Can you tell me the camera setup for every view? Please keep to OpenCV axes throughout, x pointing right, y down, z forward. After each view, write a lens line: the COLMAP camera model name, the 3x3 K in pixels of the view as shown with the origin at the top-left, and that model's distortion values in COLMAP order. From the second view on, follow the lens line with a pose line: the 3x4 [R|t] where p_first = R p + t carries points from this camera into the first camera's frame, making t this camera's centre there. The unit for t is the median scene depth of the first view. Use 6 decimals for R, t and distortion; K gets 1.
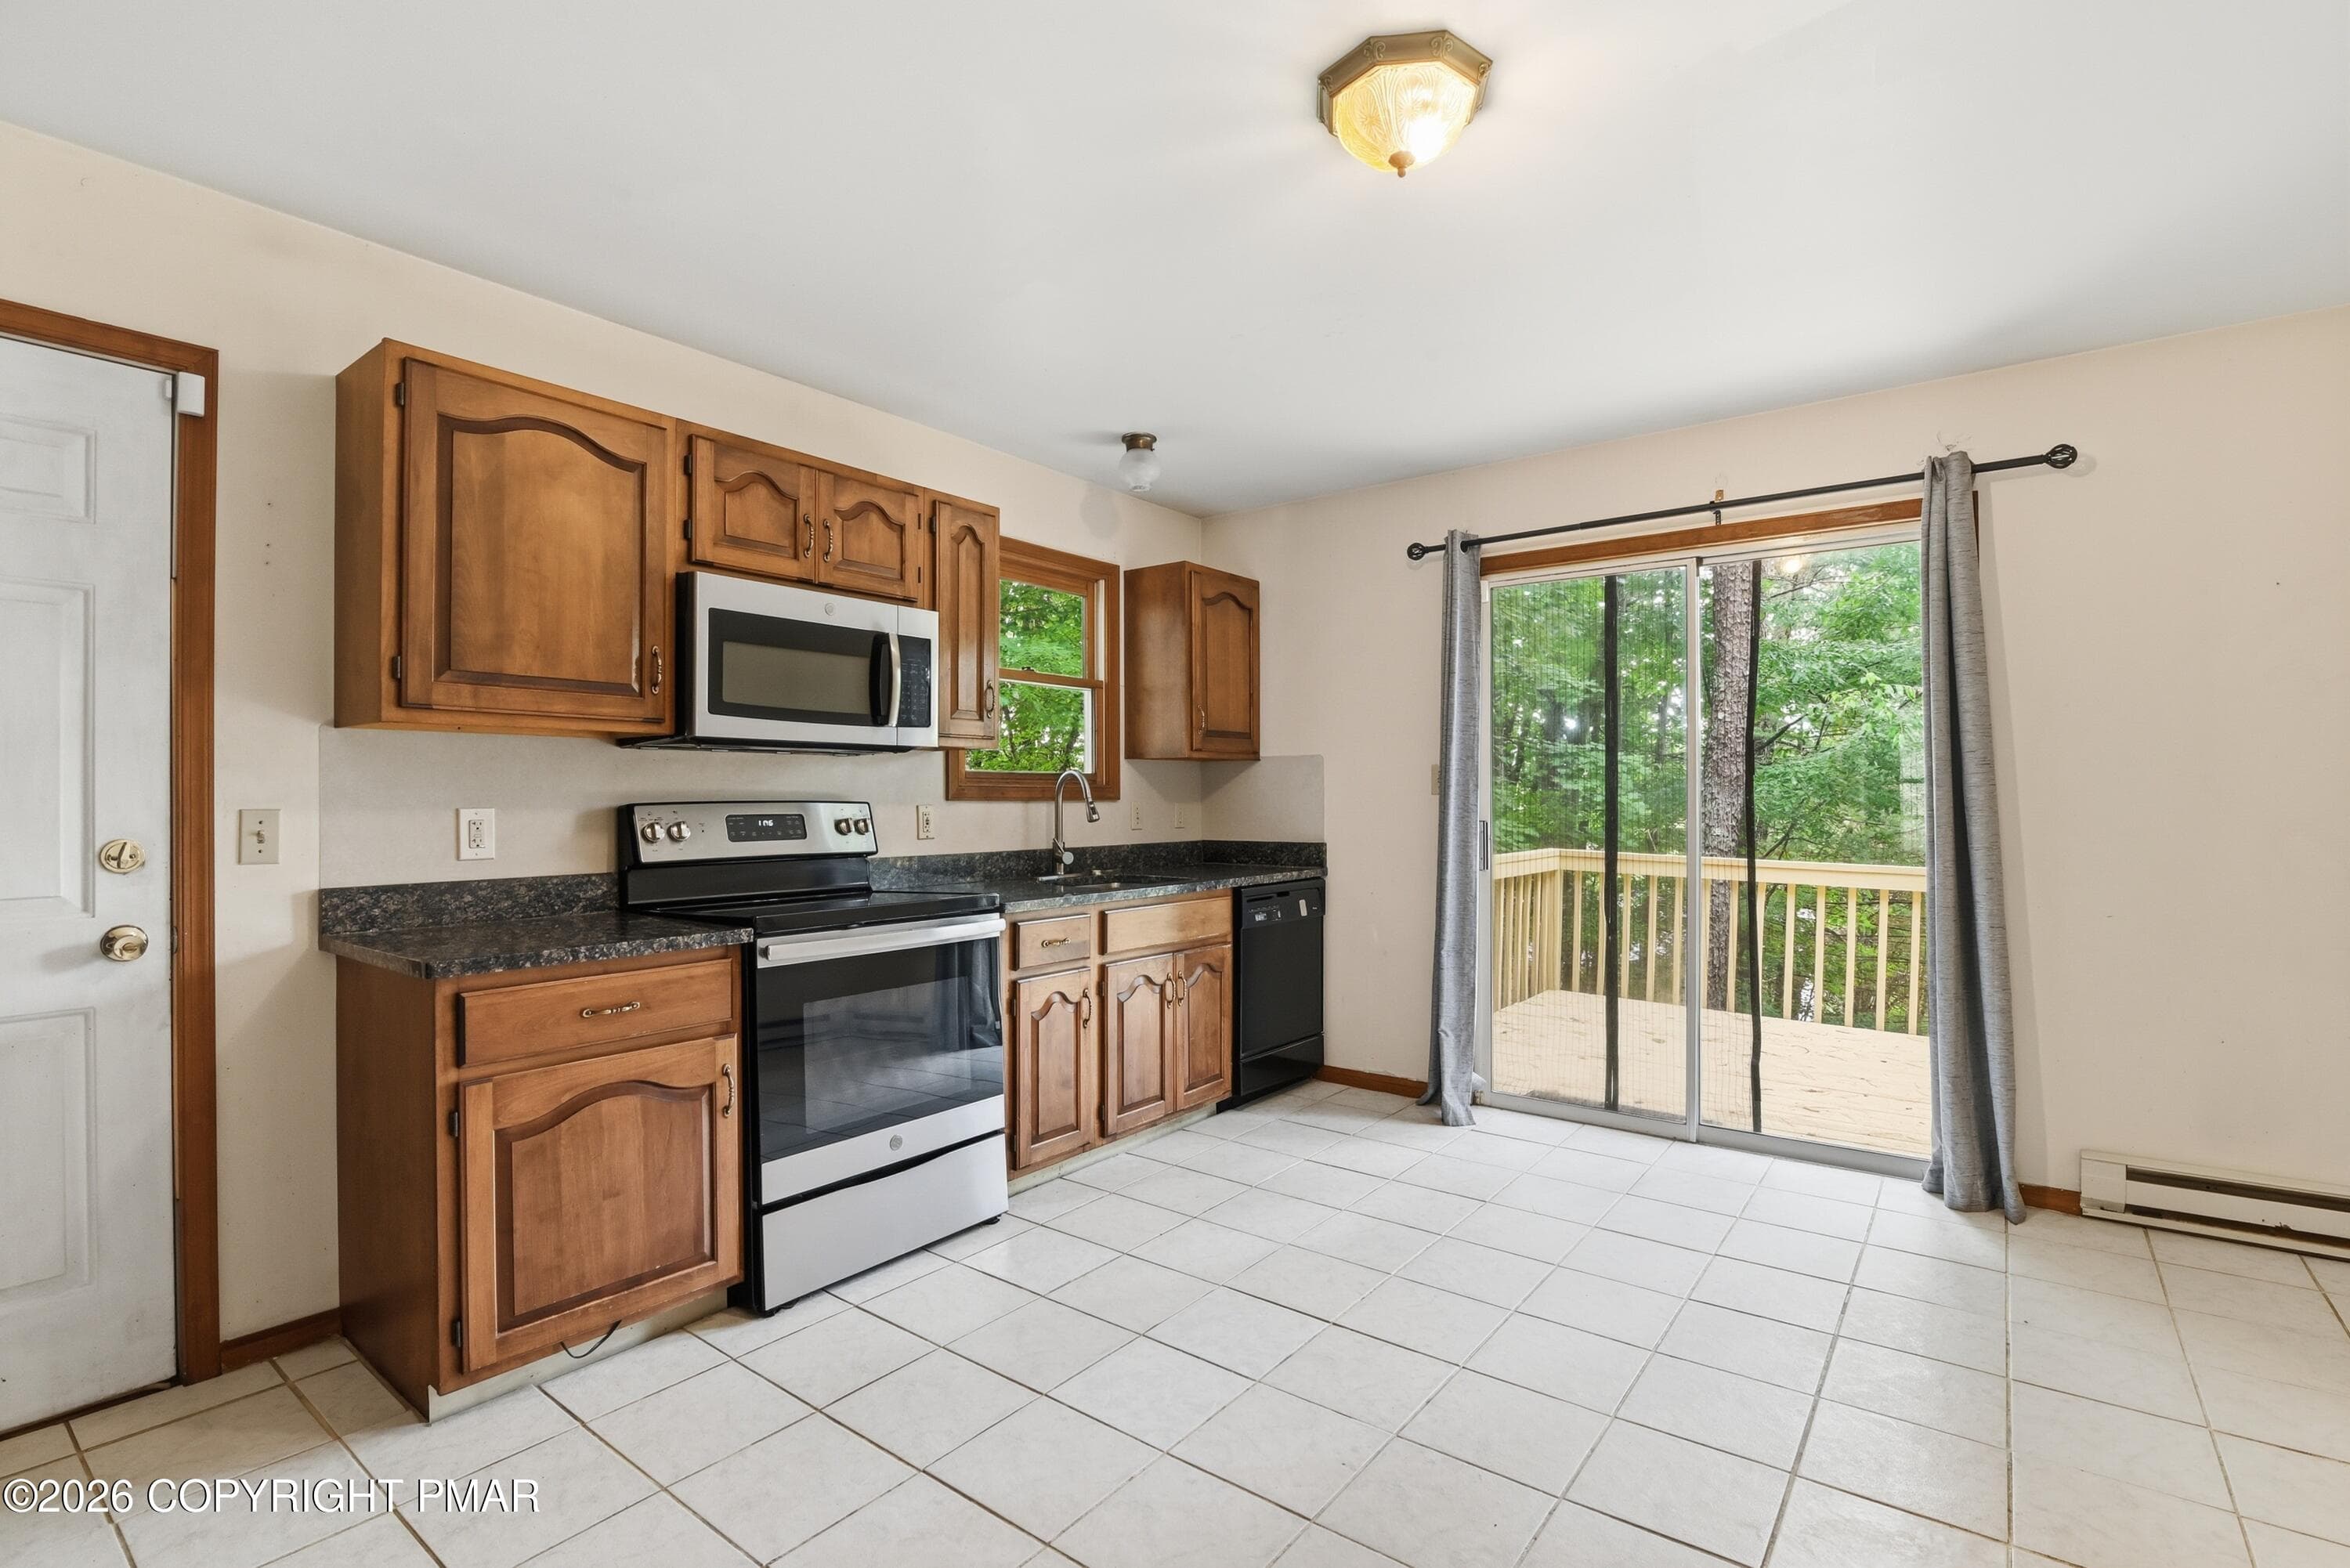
lens RADIAL K [[1085.4, 0, 1175.0], [0, 1085.4, 784.0], [0, 0, 1]] dist [-0.020978, 0.001217]
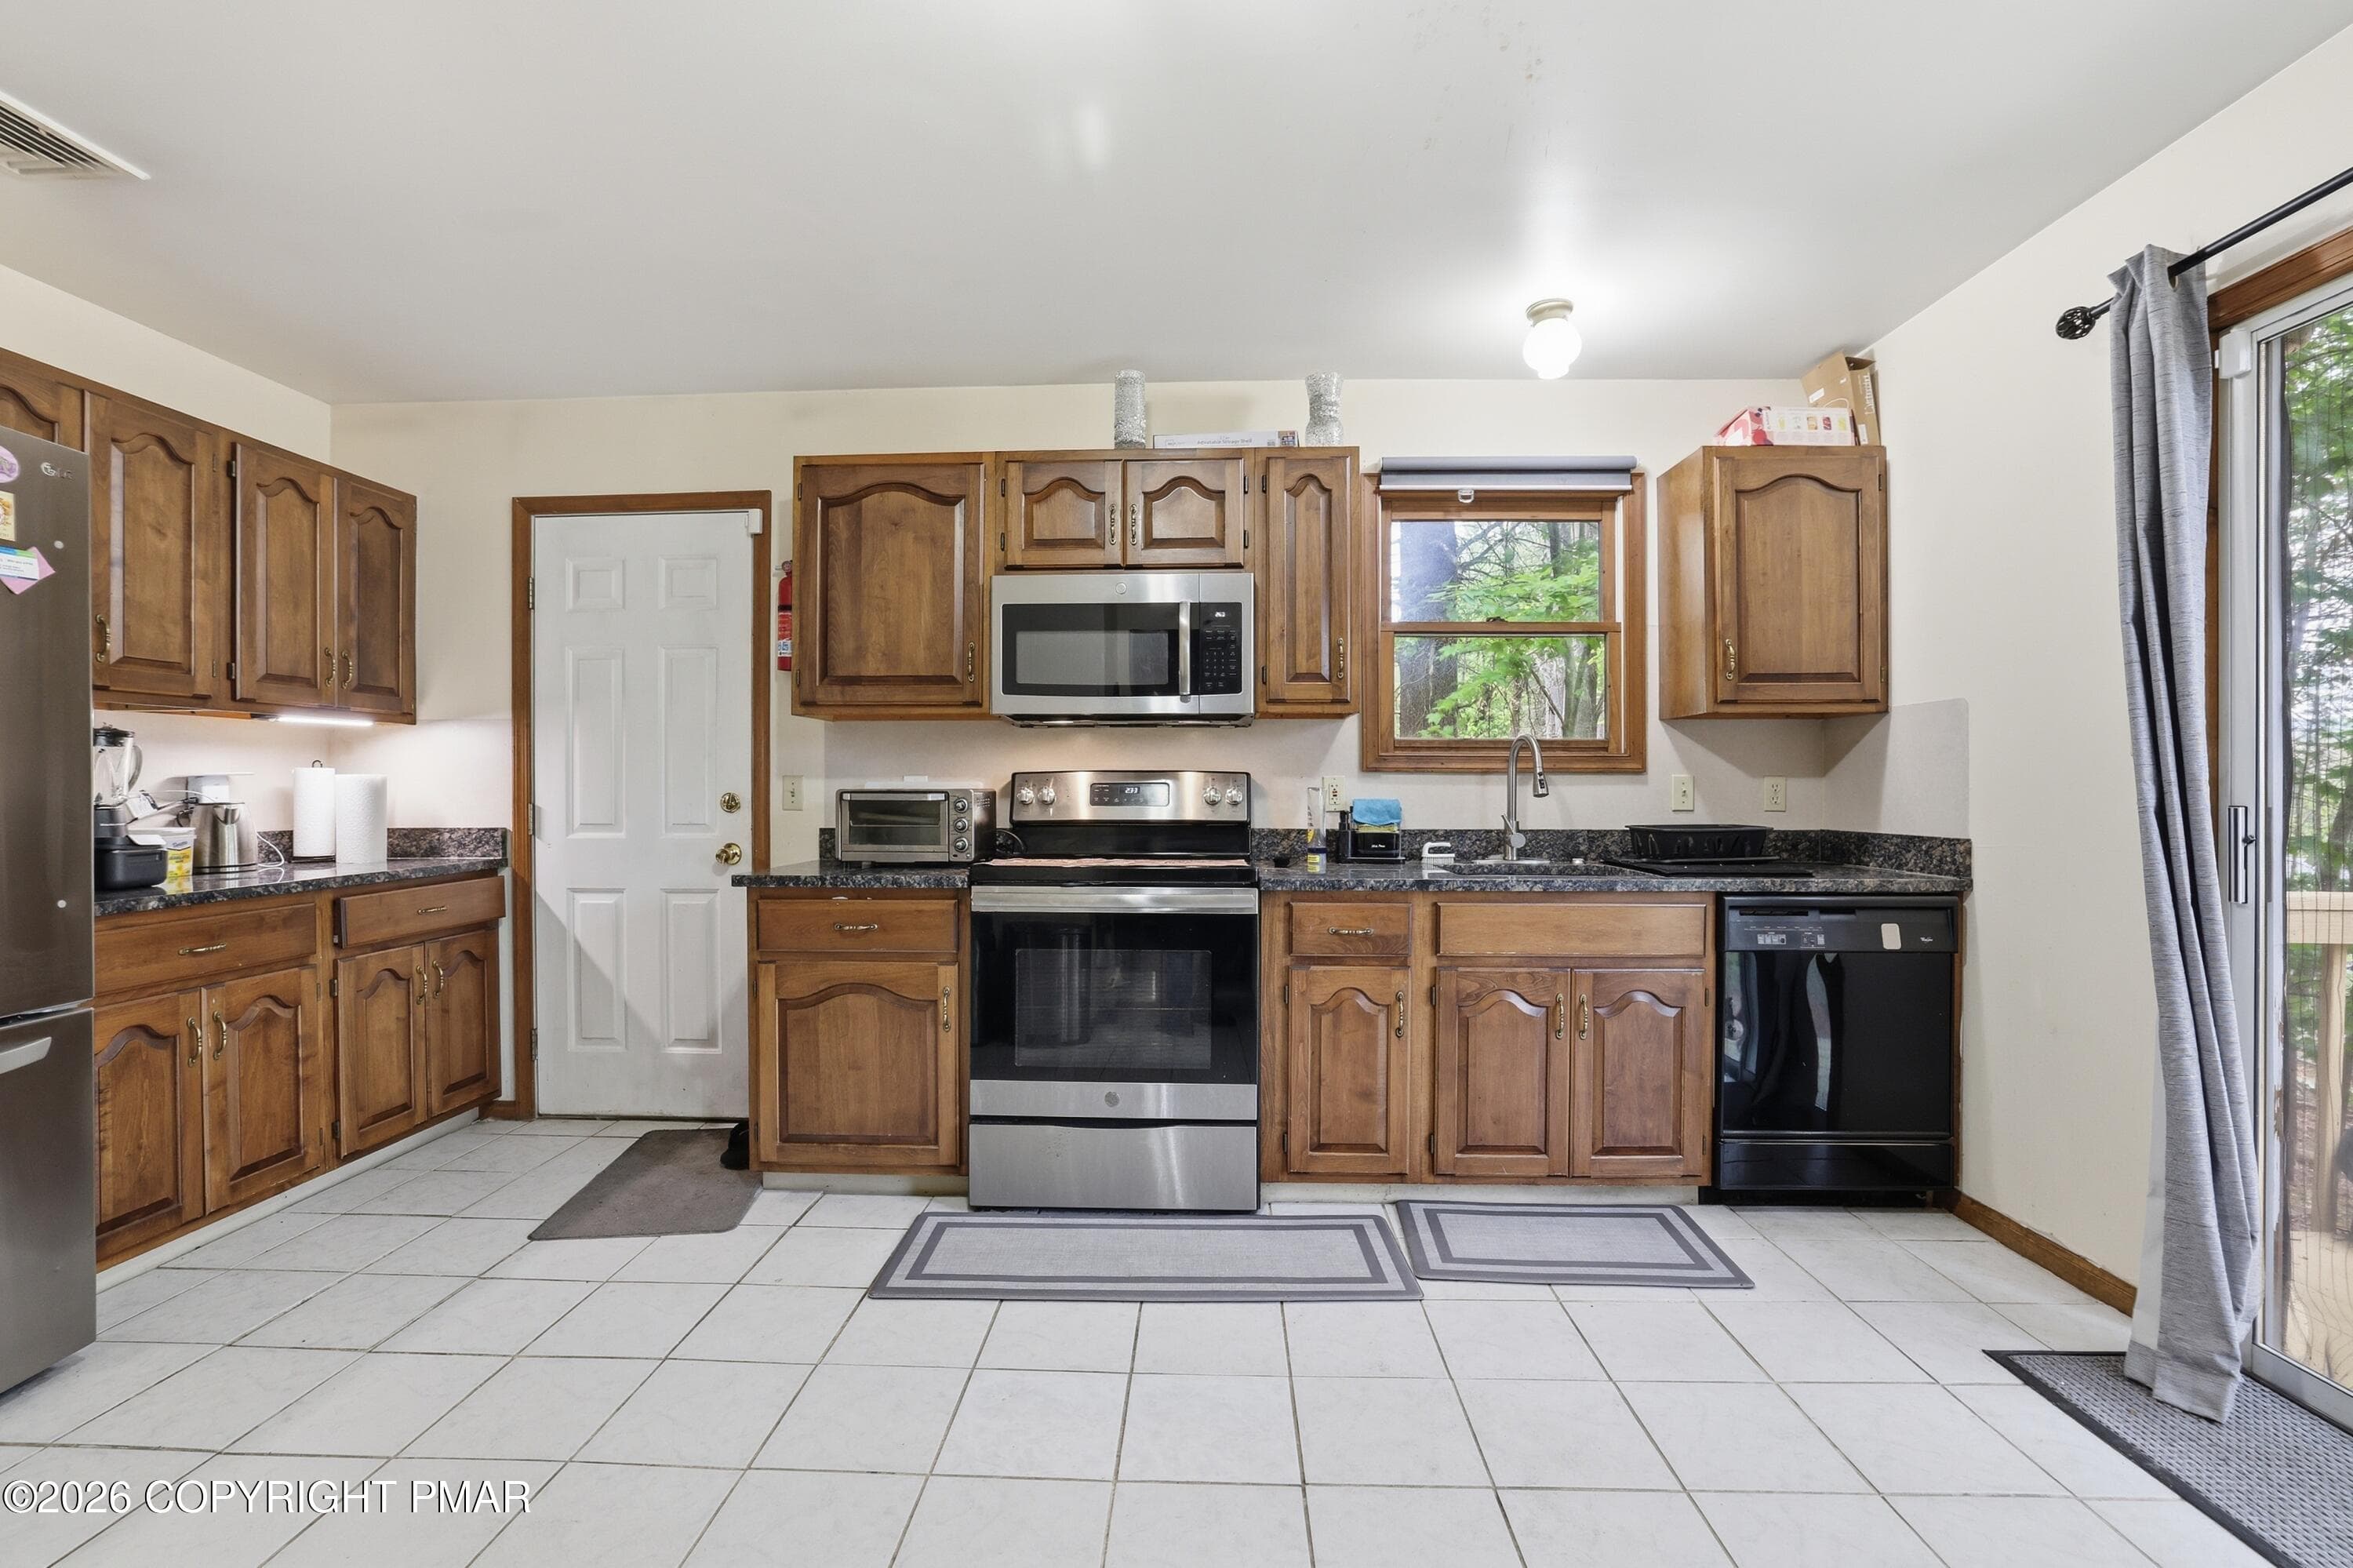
lens RADIAL K [[1032.7, 0, 1183.1], [0, 1032.7, 788.1], [0, 0, 1]] dist [-0.048046, 0.018132]
pose [[0.579509, 0.004230, -0.814955, 0.560705], [0.008067, 0.999908, 0.010927, 0.024074], [0.814926, -0.012907, 0.579421, 0.473480]]
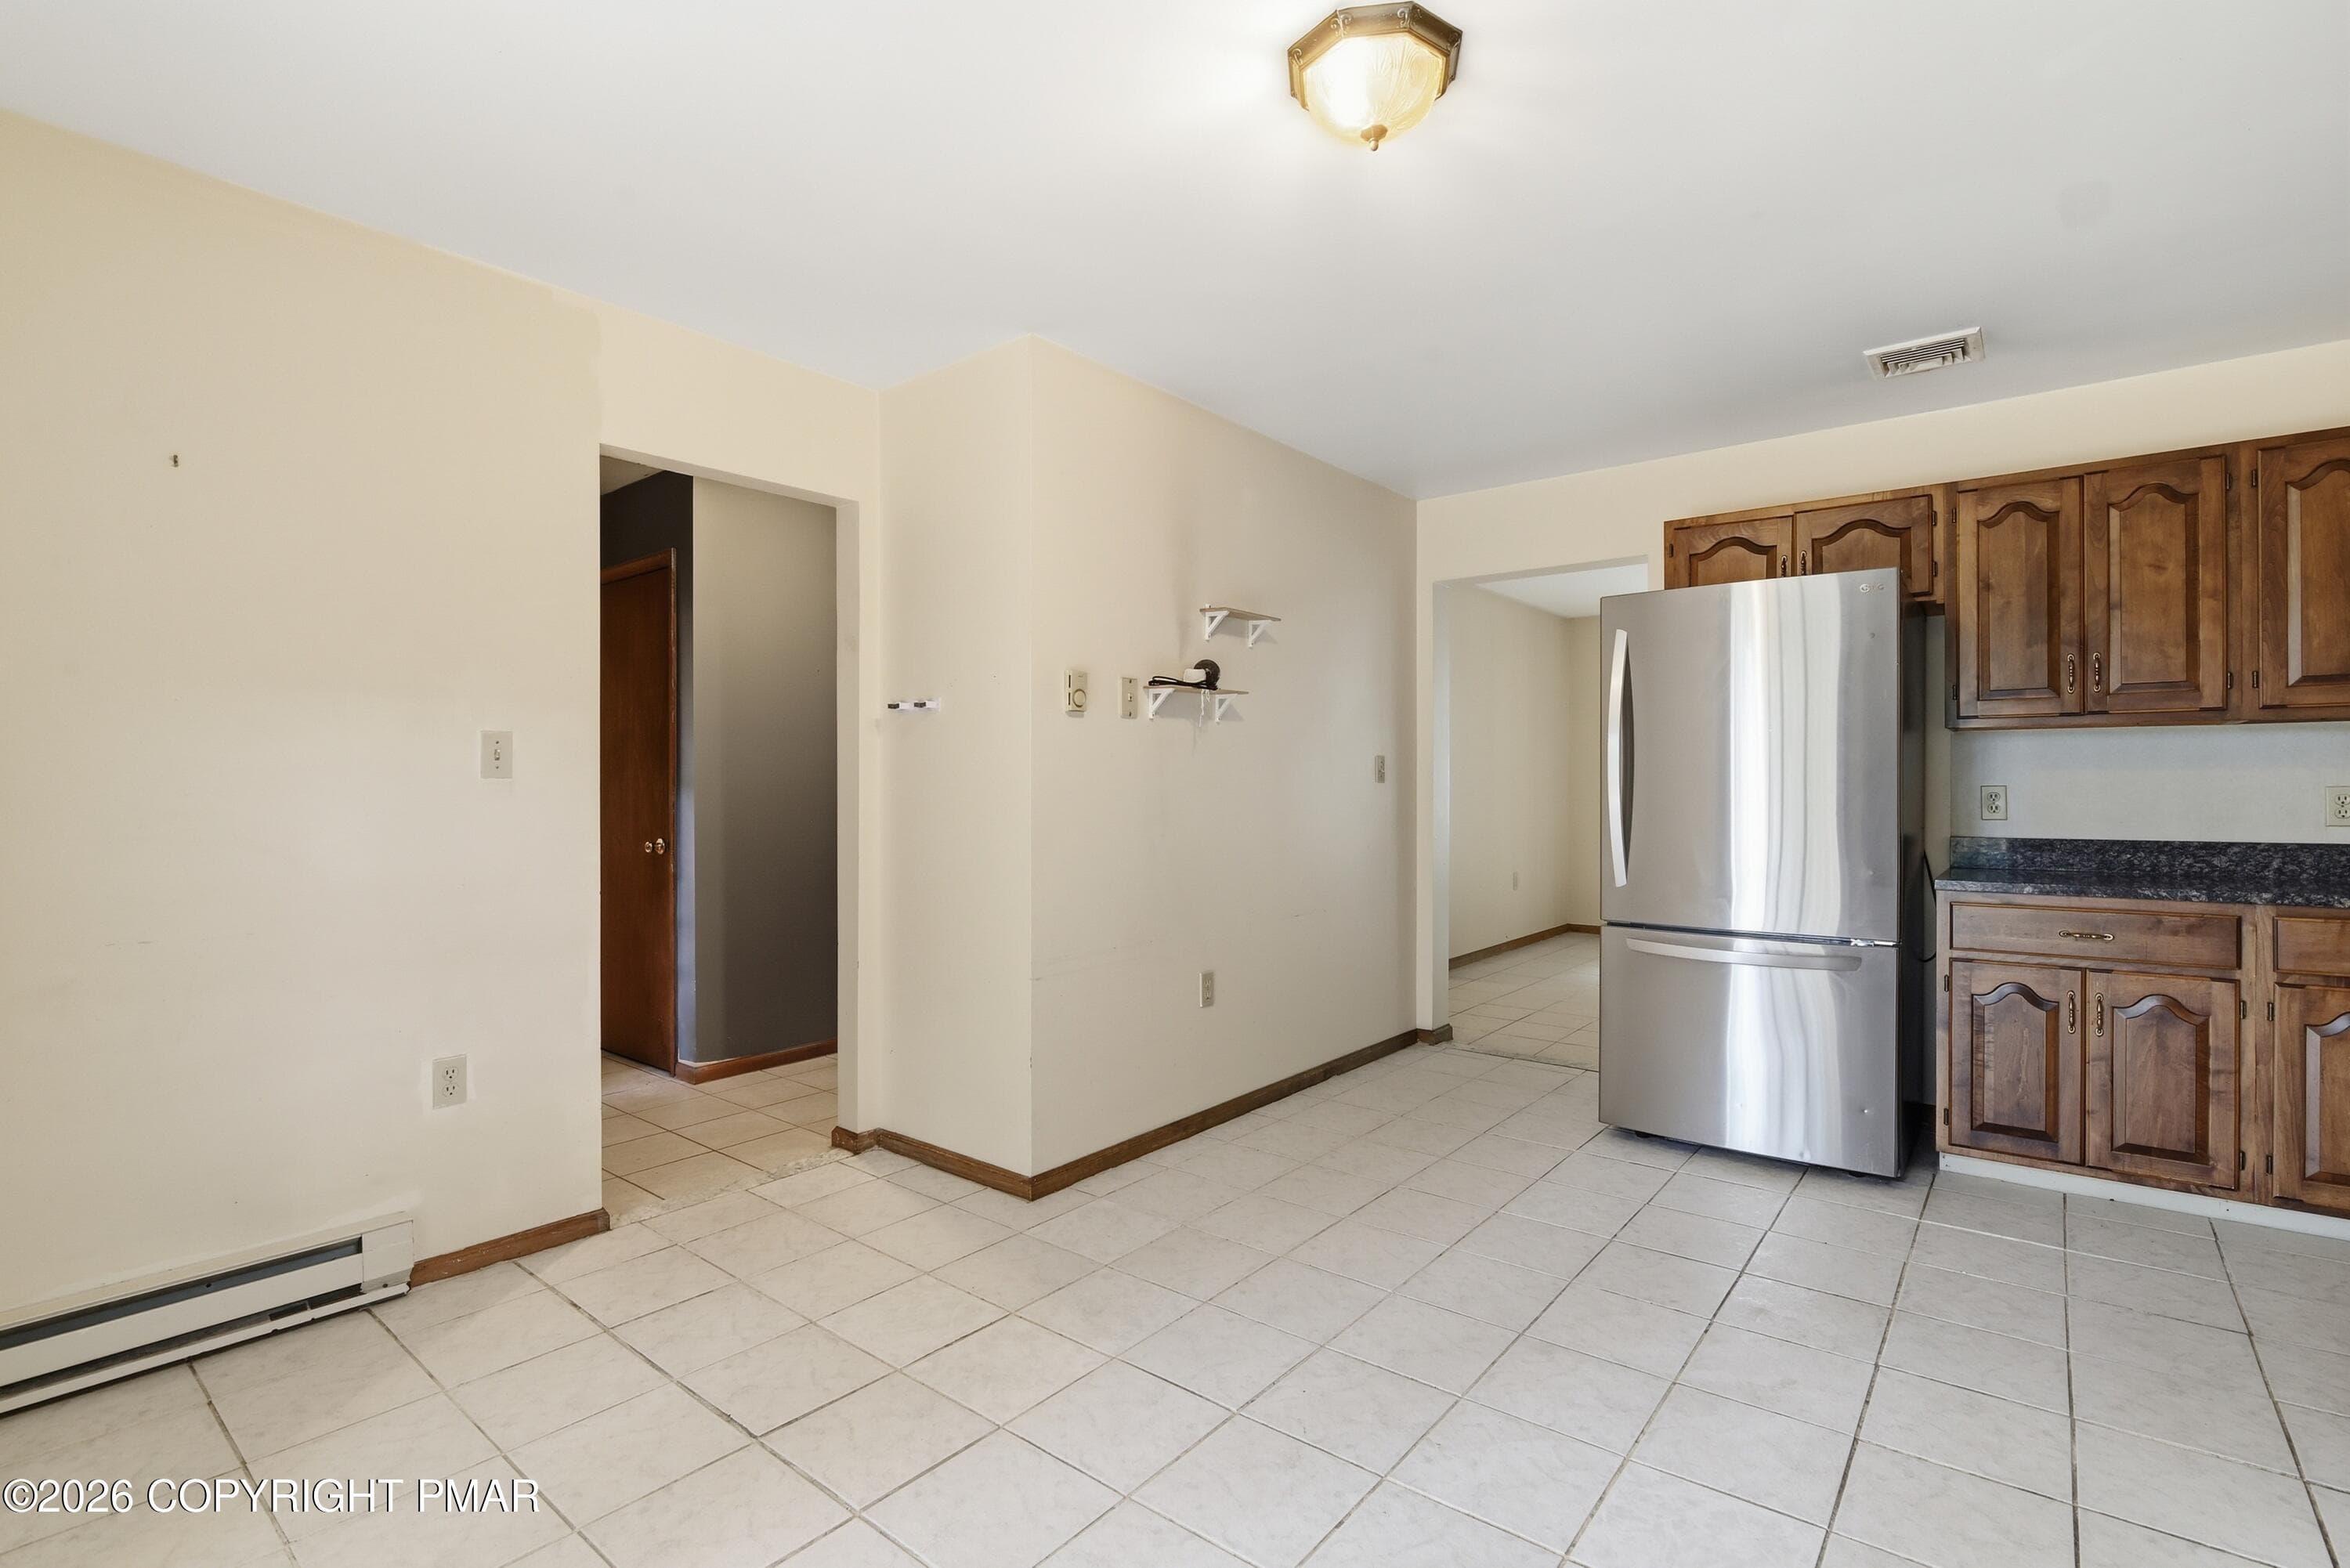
lens RADIAL K [[1085.4, 0, 1175.0], [0, 1085.4, 784.0], [0, 0, 1]] dist [-0.020978, 0.001217]
pose [[-0.999415, 0.003448, 0.034029, 0.246449], [0.003095, 0.999941, -0.010408, 0.022498], [-0.034063, -0.010296, -0.999367, 1.360066]]
